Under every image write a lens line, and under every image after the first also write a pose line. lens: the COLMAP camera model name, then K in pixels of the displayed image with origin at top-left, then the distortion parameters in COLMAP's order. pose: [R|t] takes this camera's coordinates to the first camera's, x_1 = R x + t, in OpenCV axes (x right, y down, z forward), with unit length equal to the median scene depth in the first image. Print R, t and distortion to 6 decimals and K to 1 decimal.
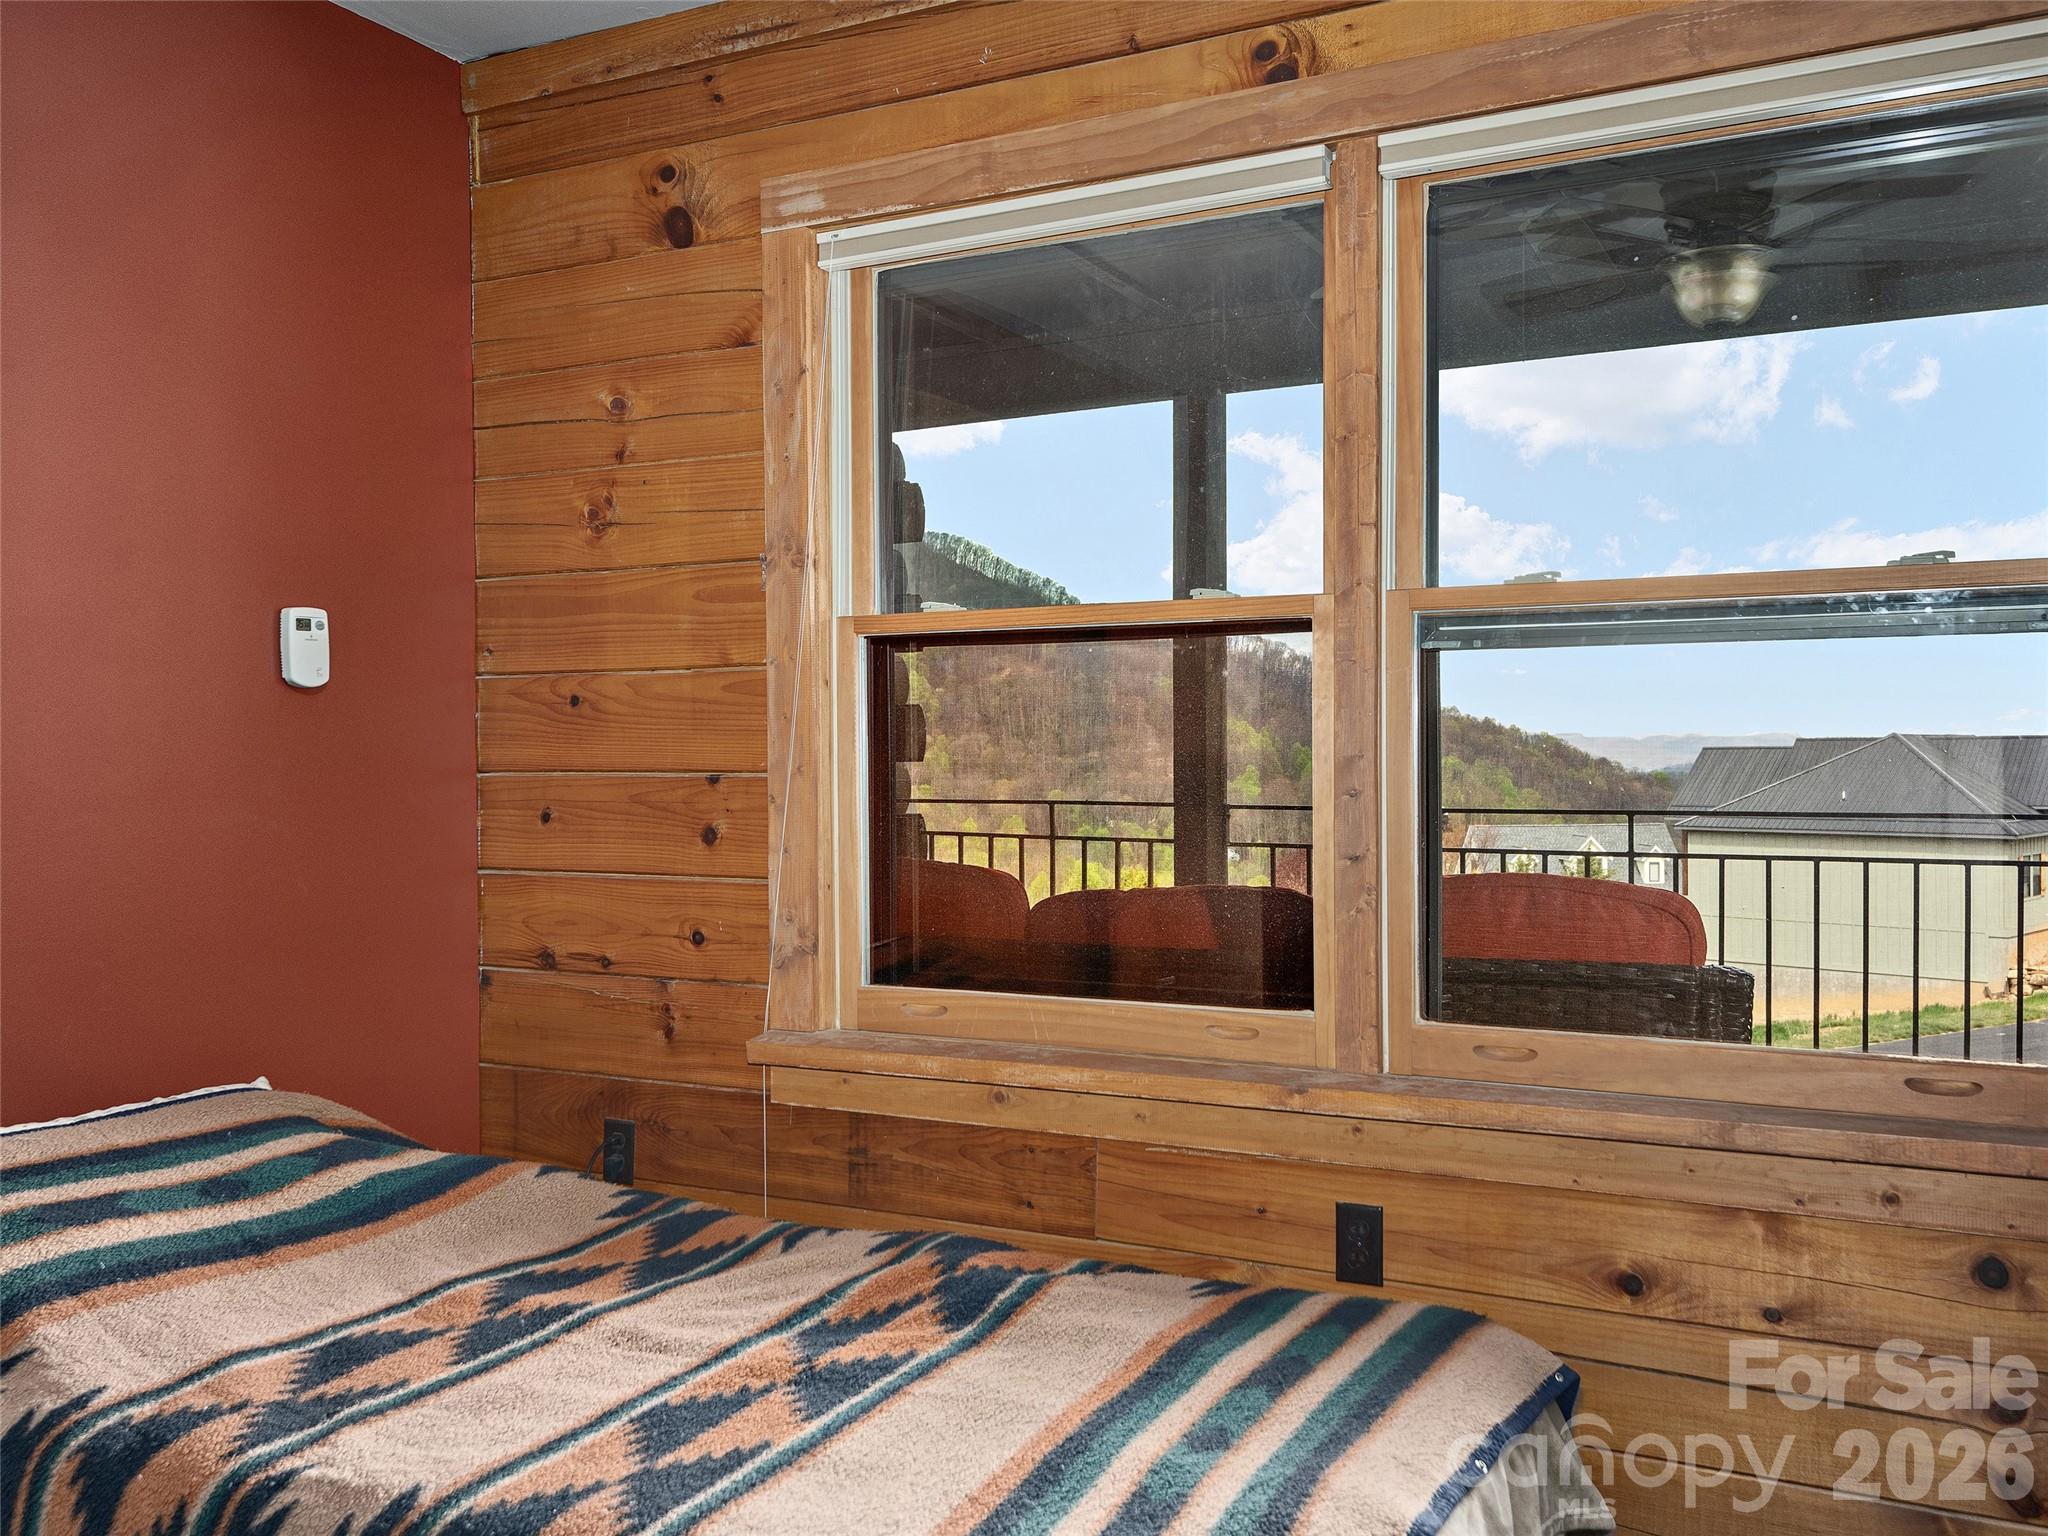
lens RADIAL K [[1750.1, 0, 1018.2], [0, 1750.1, 776.4], [0, 0, 1]] dist [0.013391, -0.011101]
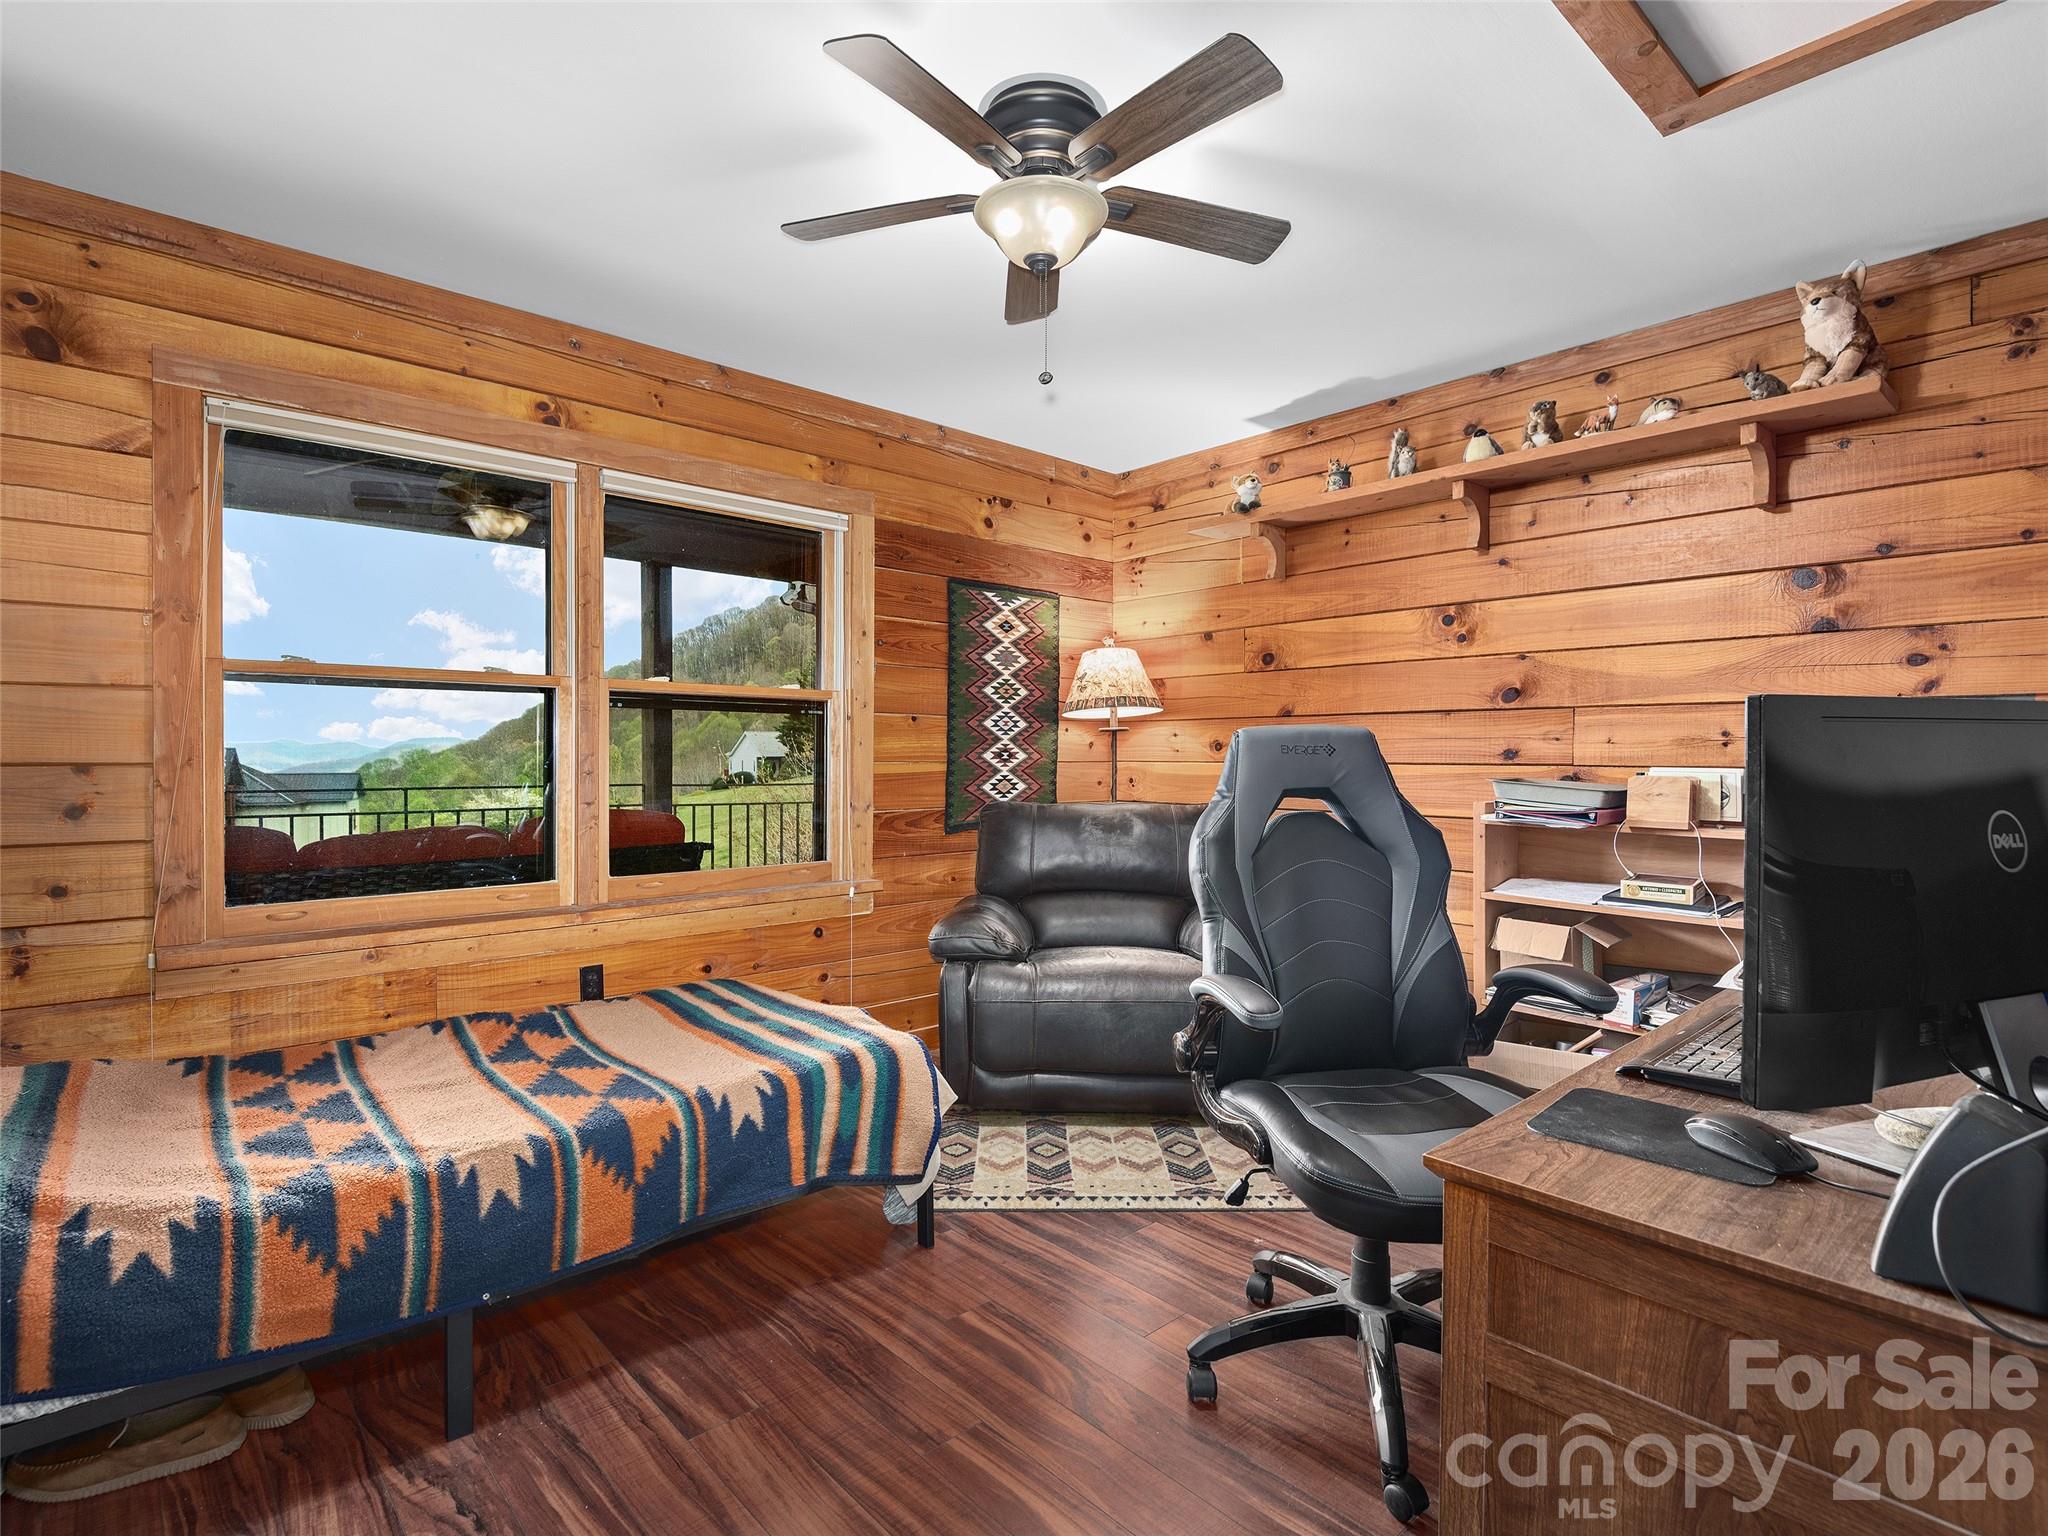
lens RADIAL K [[1034.7, 0, 1025.4], [0, 1034.7, 777.8], [0, 0, 1]] dist [0.021825, -0.017159]
pose [[0.348880, -0.015490, 0.937039, -0.811760], [0.005907, 0.999880, 0.014330, 0.000852], [-0.937149, 0.000536, 0.348930, 0.061661]]
